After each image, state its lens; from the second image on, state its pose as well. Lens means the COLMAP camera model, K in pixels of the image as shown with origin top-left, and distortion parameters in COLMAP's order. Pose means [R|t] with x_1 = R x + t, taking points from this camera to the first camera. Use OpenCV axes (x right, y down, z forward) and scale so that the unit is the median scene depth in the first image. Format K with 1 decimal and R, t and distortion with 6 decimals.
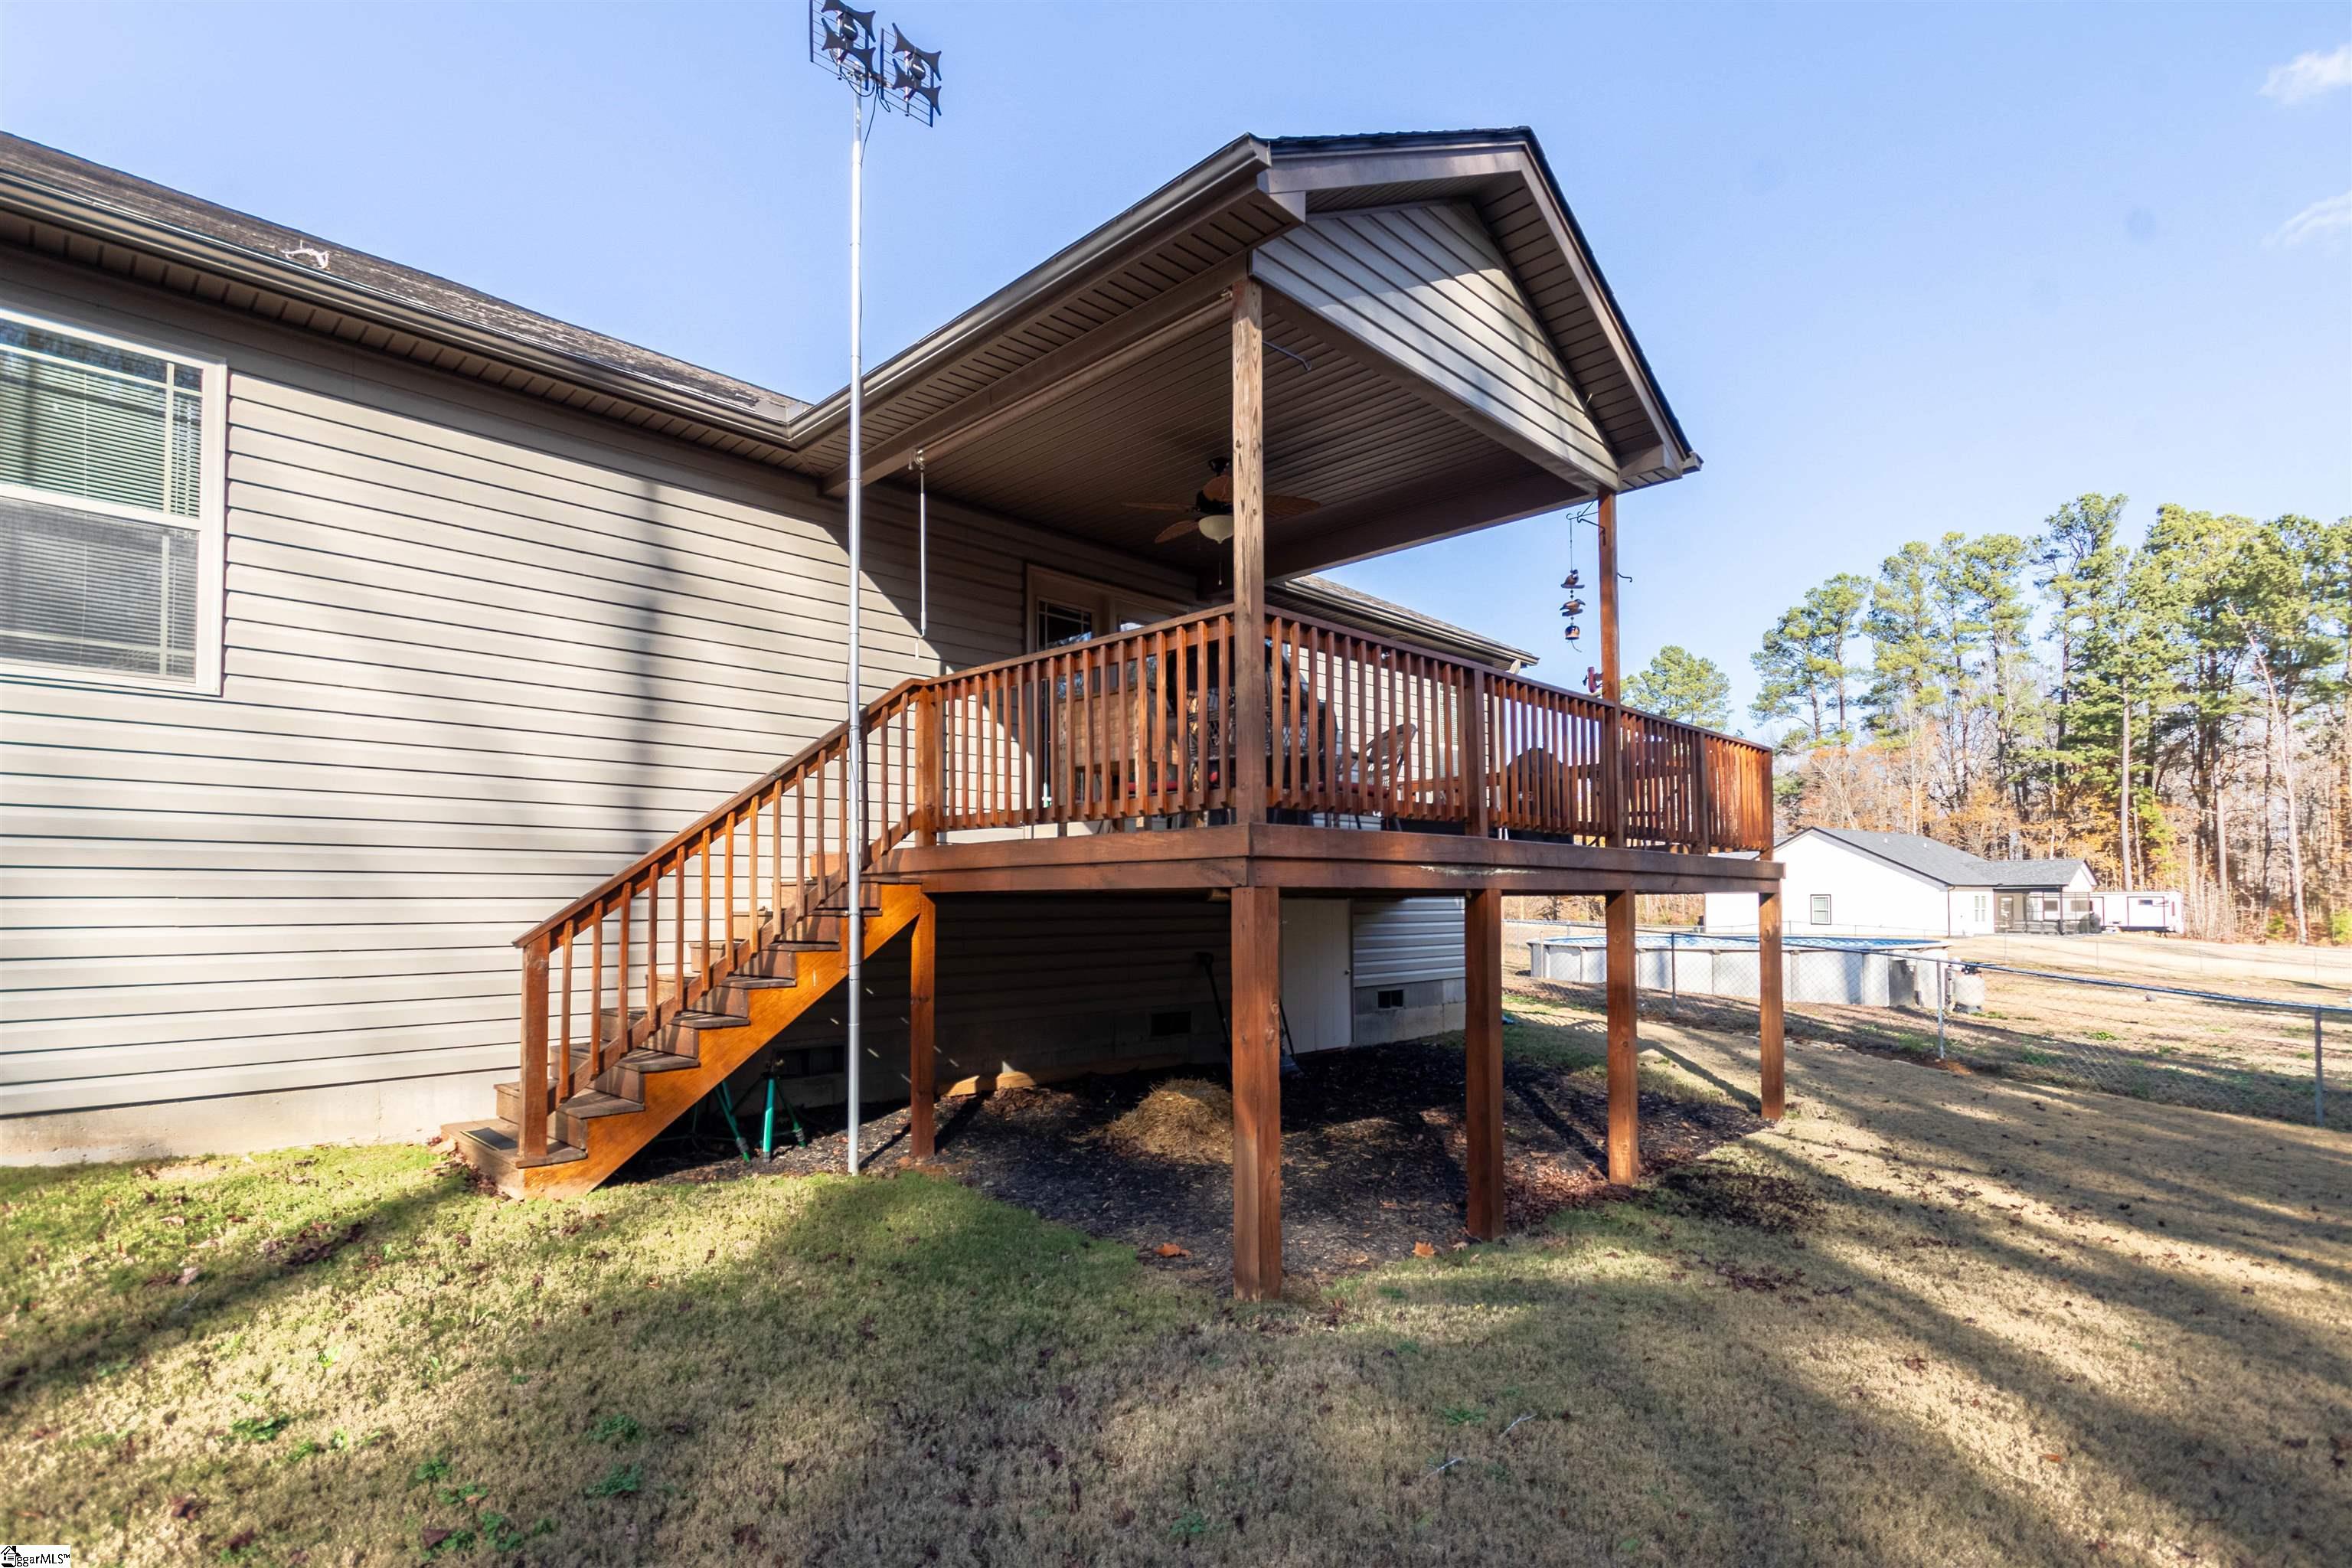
lens RADIAL K [[1125.2, 0, 1167.1], [0, 1125.2, 854.2], [0, 0, 1]] dist [0.006662, -0.000038]
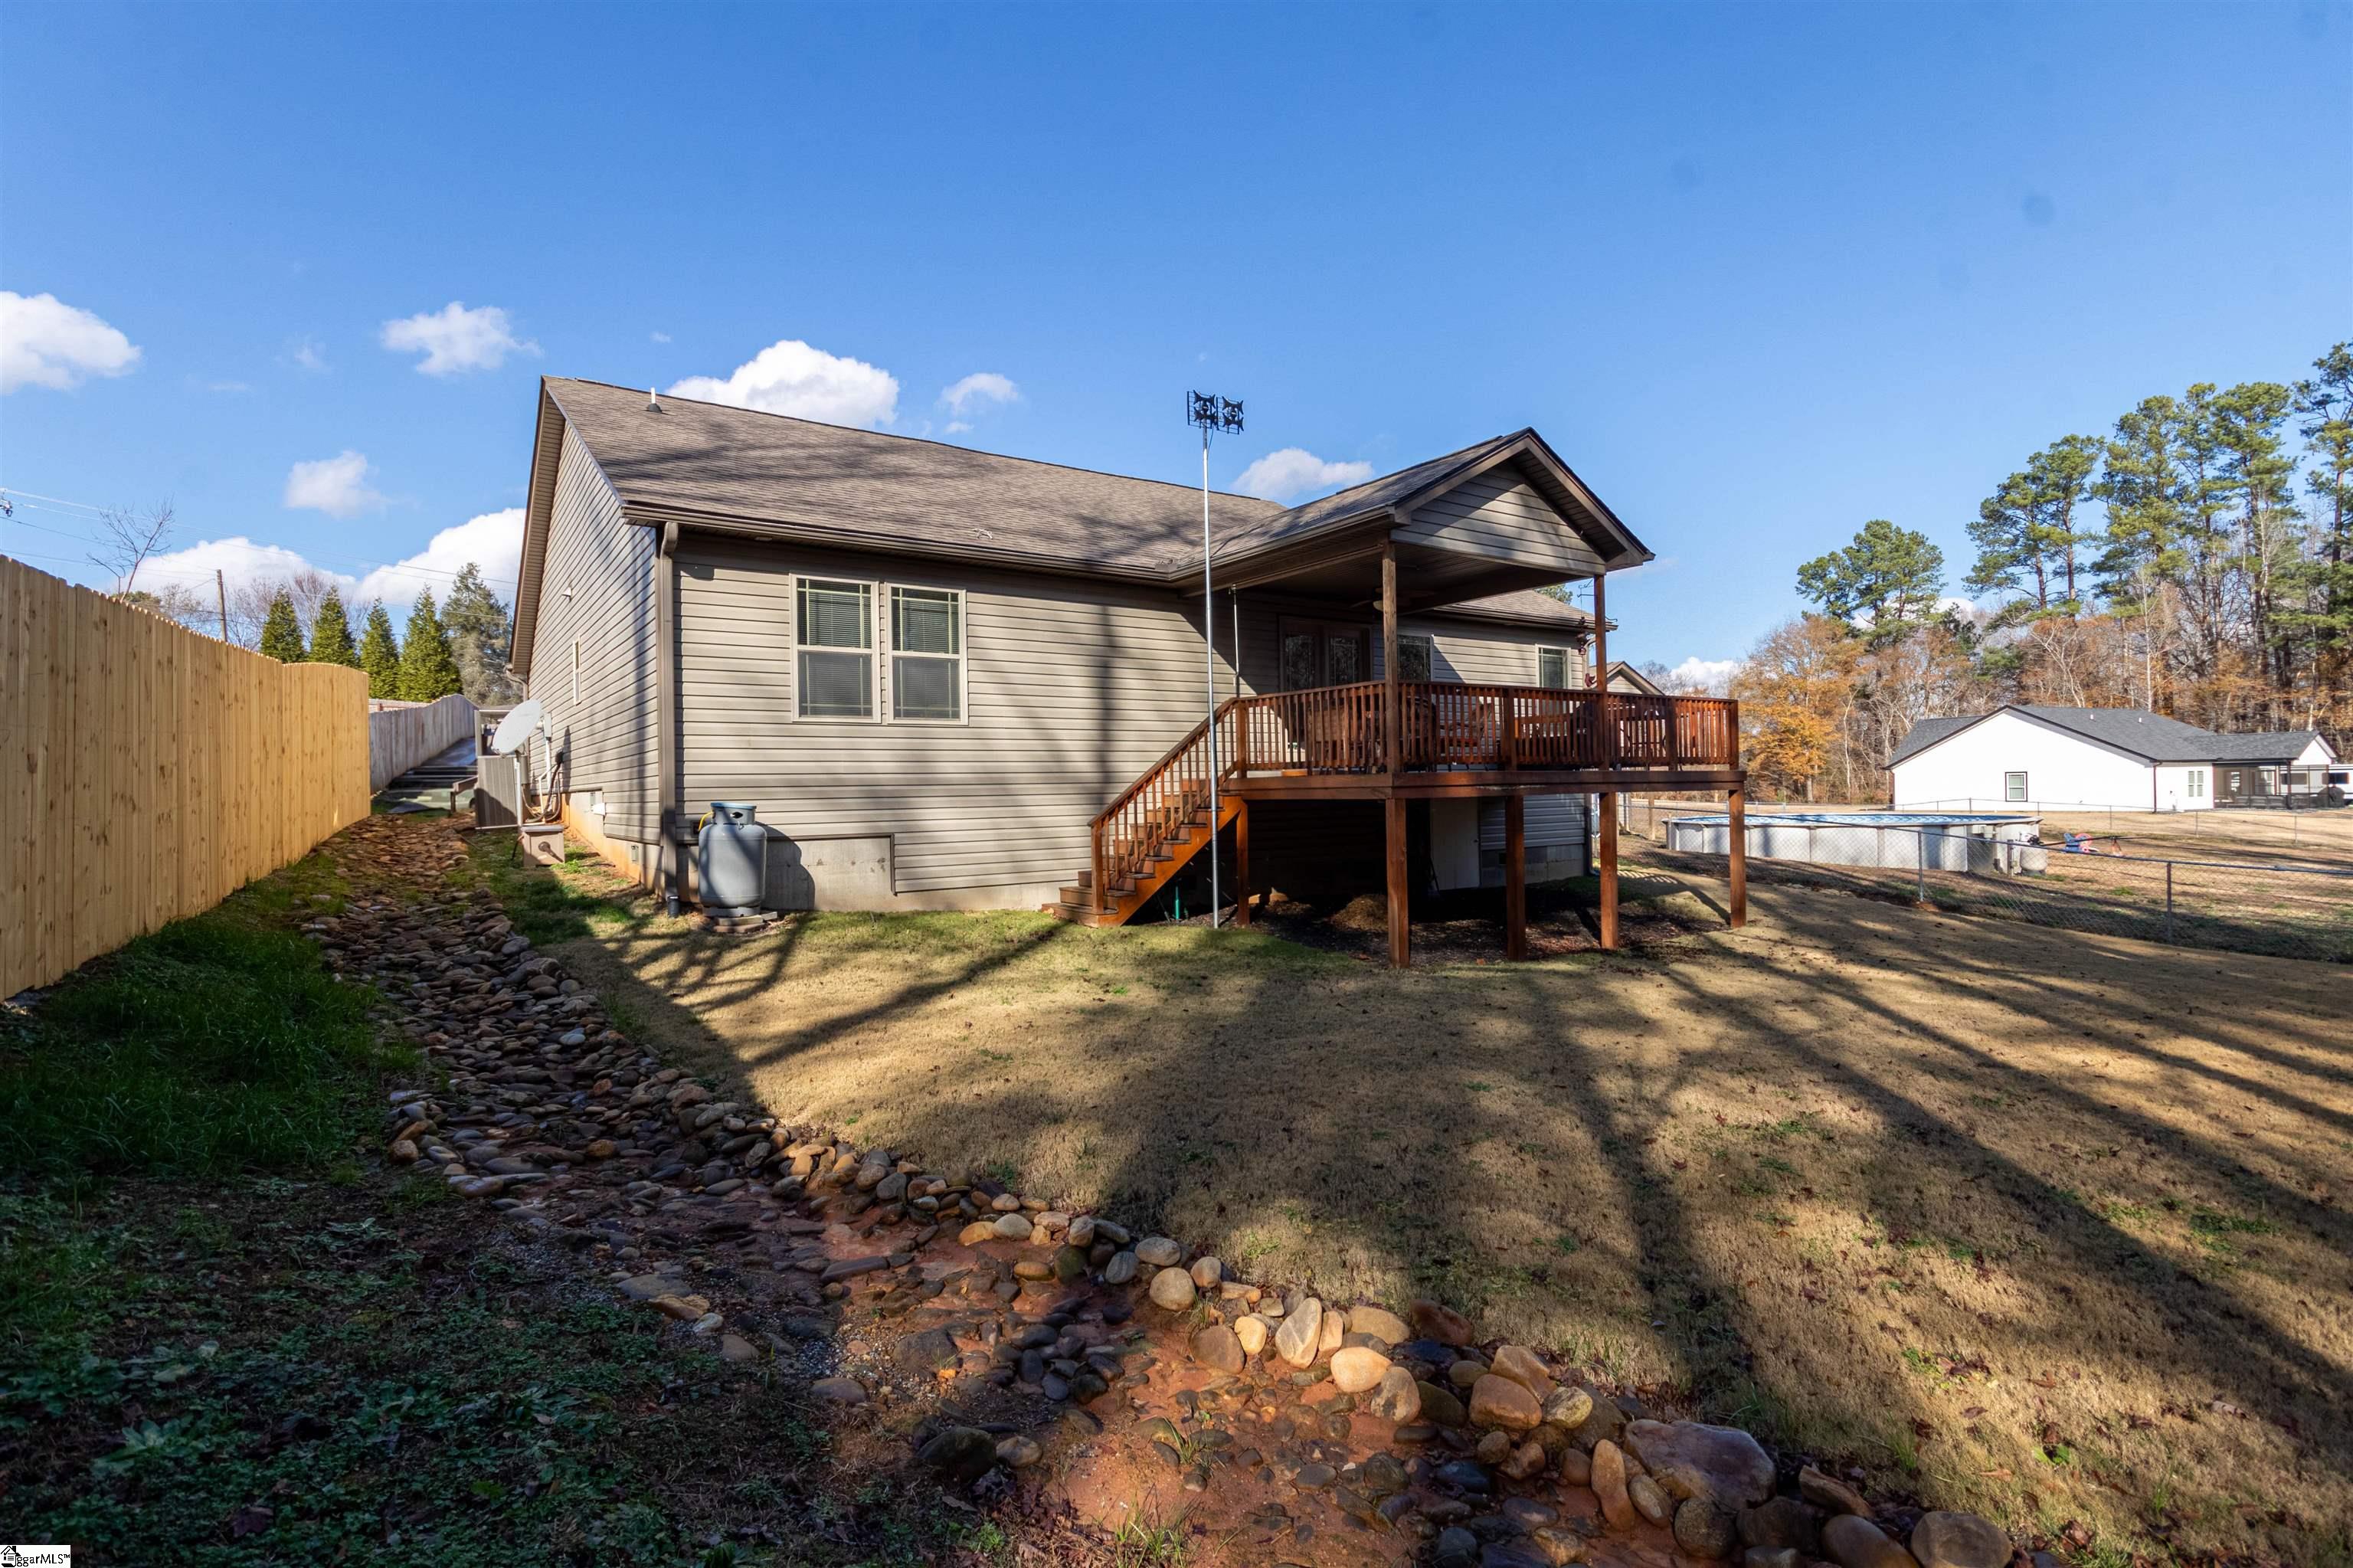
lens RADIAL K [[1125.7, 0, 1176.4], [0, 1125.7, 767.6], [0, 0, 1]] dist [0.006662, -0.000038]
pose [[0.986320, -0.017002, -0.163961, 0.007985], [0.021276, 0.999477, 0.024349, -0.067875], [0.163461, -0.027504, 0.986166, -0.928819]]
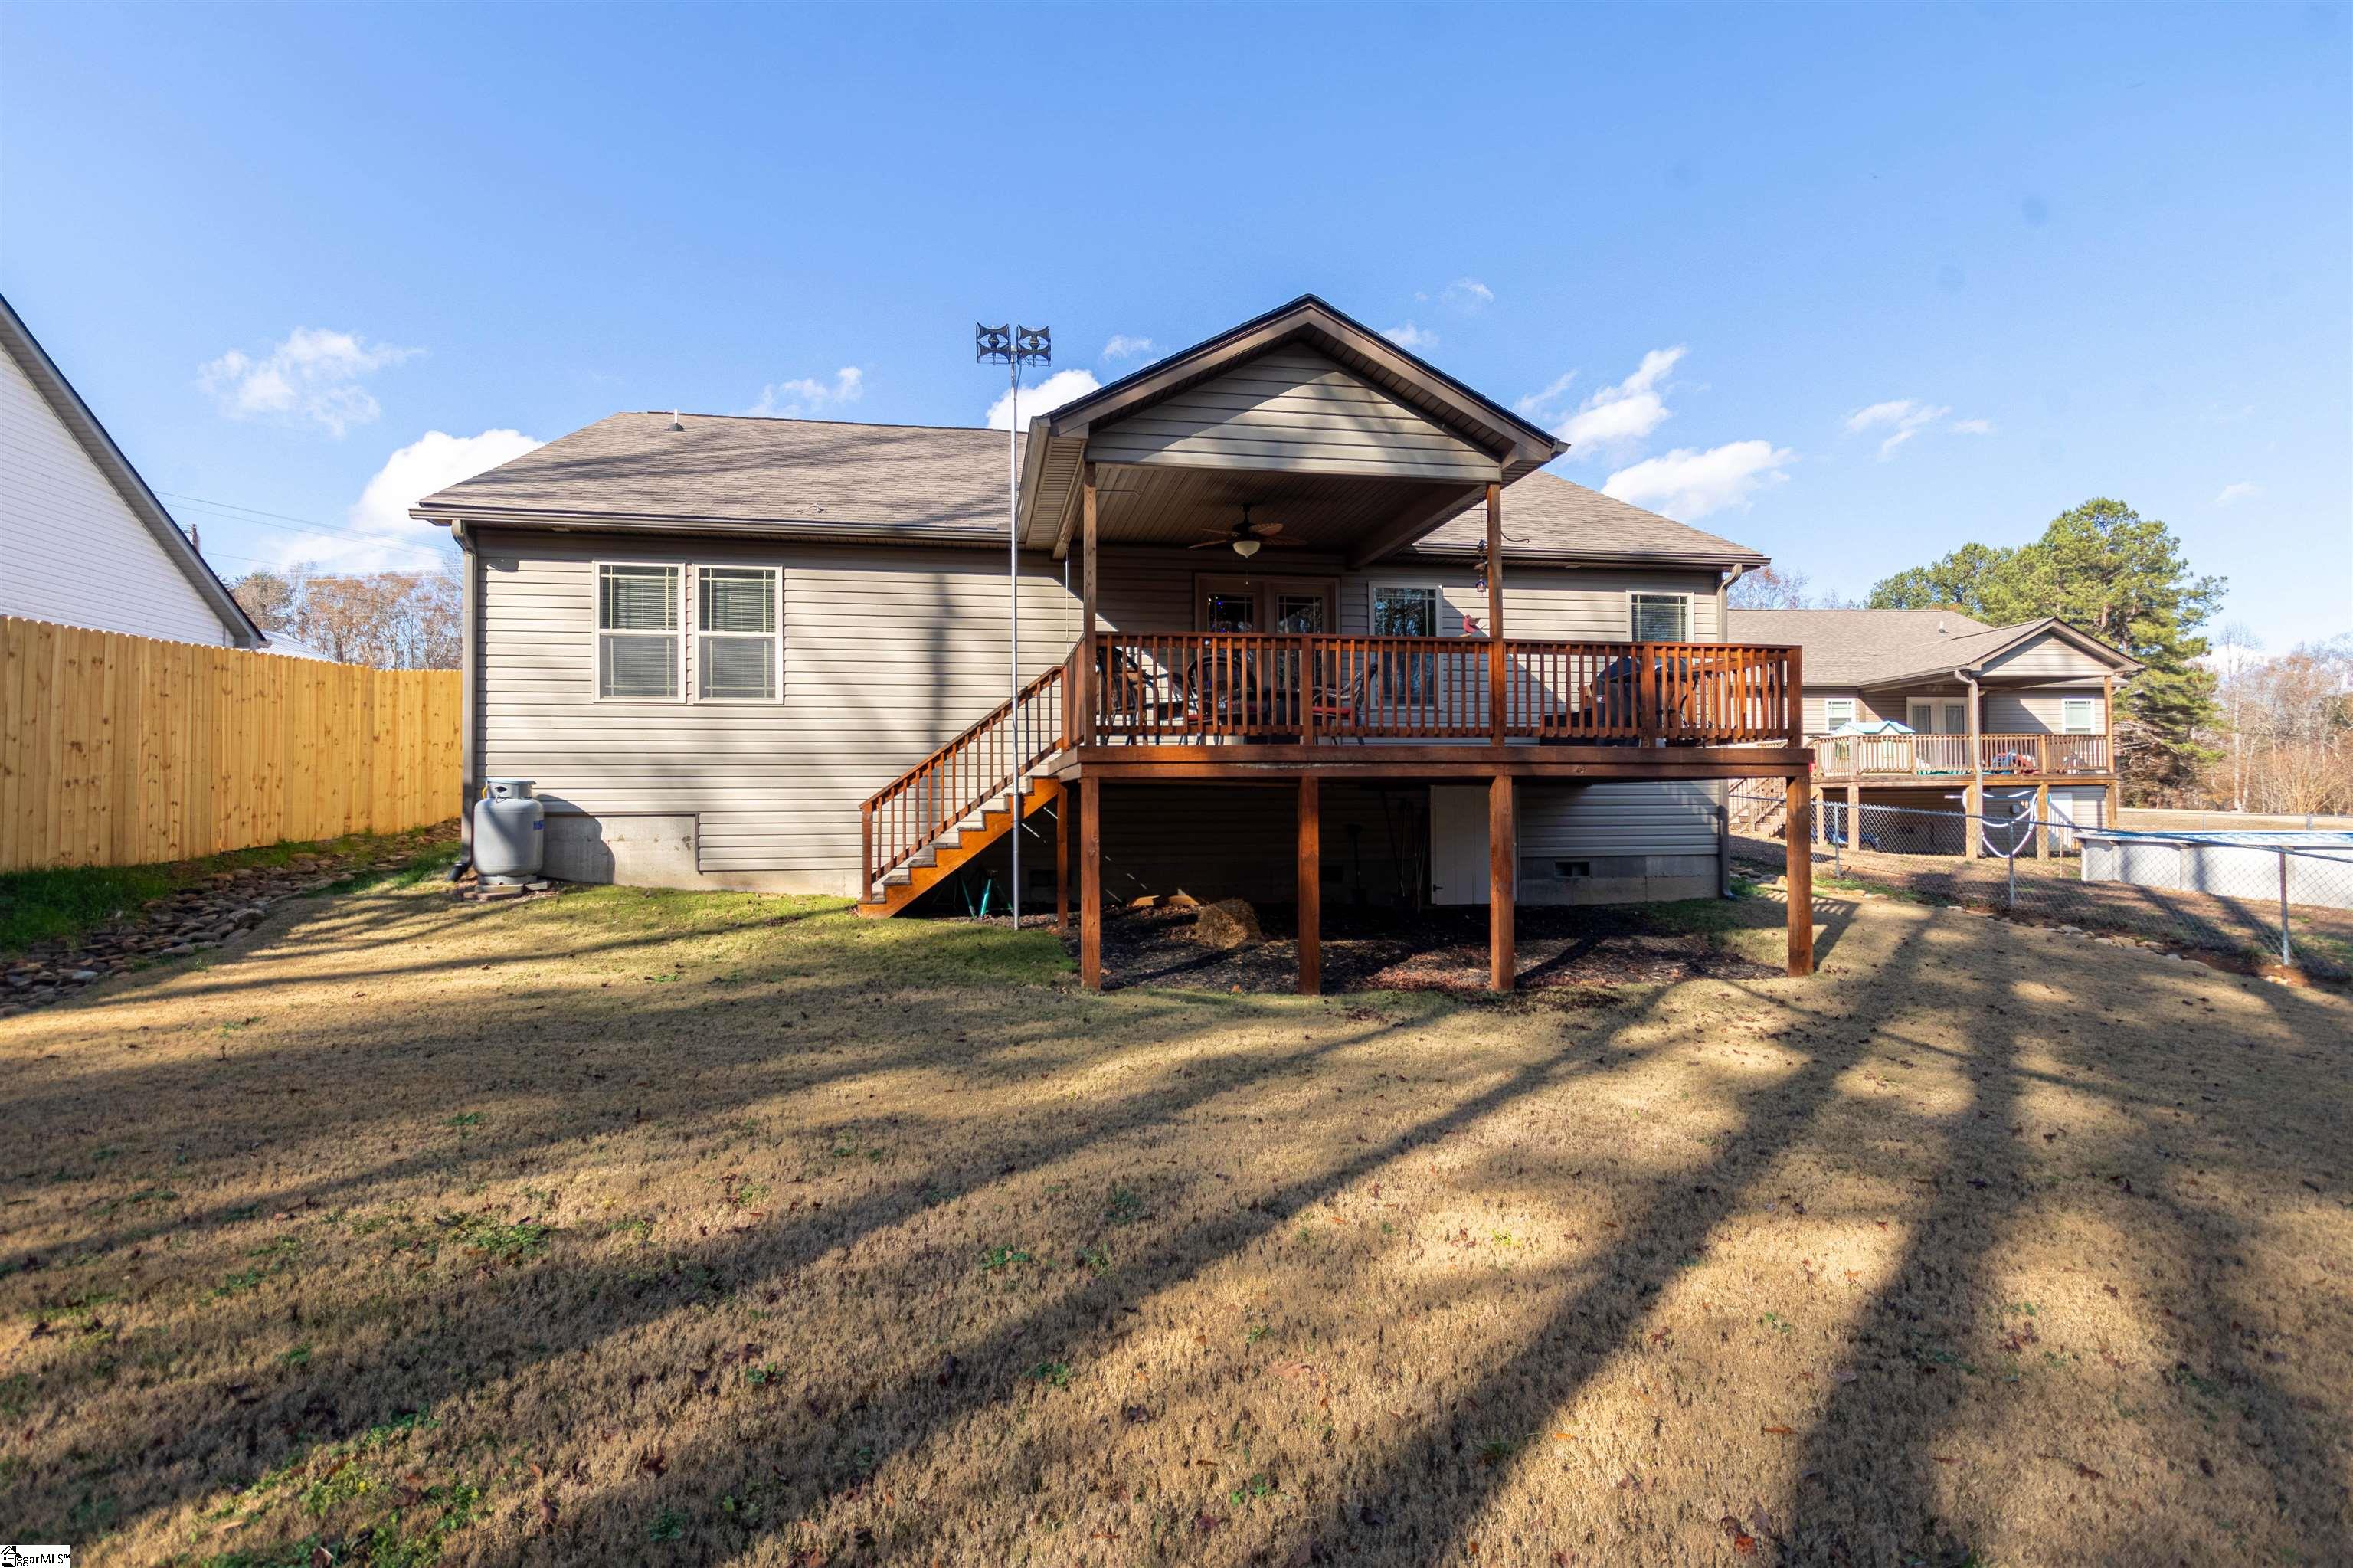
lens RADIAL K [[1125.7, 0, 1197.8], [0, 1125.7, 773.8], [0, 0, 1]] dist [0.006662, -0.000038]
pose [[0.819865, -0.016298, -0.572325, 0.867130], [0.027995, 0.999540, 0.011640, 0.002711], [0.571872, -0.025566, 0.819944, -0.322403]]
